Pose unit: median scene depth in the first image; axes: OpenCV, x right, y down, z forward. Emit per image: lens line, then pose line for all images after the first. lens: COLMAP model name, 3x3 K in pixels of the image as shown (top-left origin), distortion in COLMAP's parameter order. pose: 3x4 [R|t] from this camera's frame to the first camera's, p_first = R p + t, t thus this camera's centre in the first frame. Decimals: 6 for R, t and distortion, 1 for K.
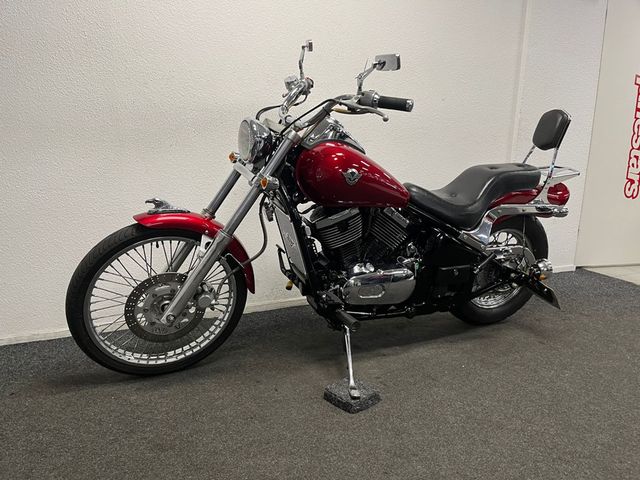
lens RADIAL K [[474.8, 0, 320.0], [0, 474.8, 240.0], [0, 0, 1]] dist [0.037532, -0.005110]
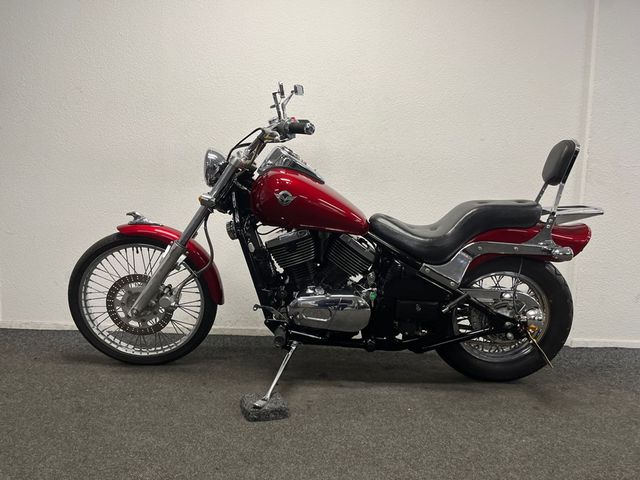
lens RADIAL K [[474.8, 0, 320.0], [0, 474.8, 240.0], [0, 0, 1]] dist [0.037532, -0.005110]
pose [[0.919167, 0.047067, -0.391046, 0.508155], [-0.101253, 0.987704, -0.119116, 0.073063], [0.380631, 0.149082, 0.912630, 0.052802]]
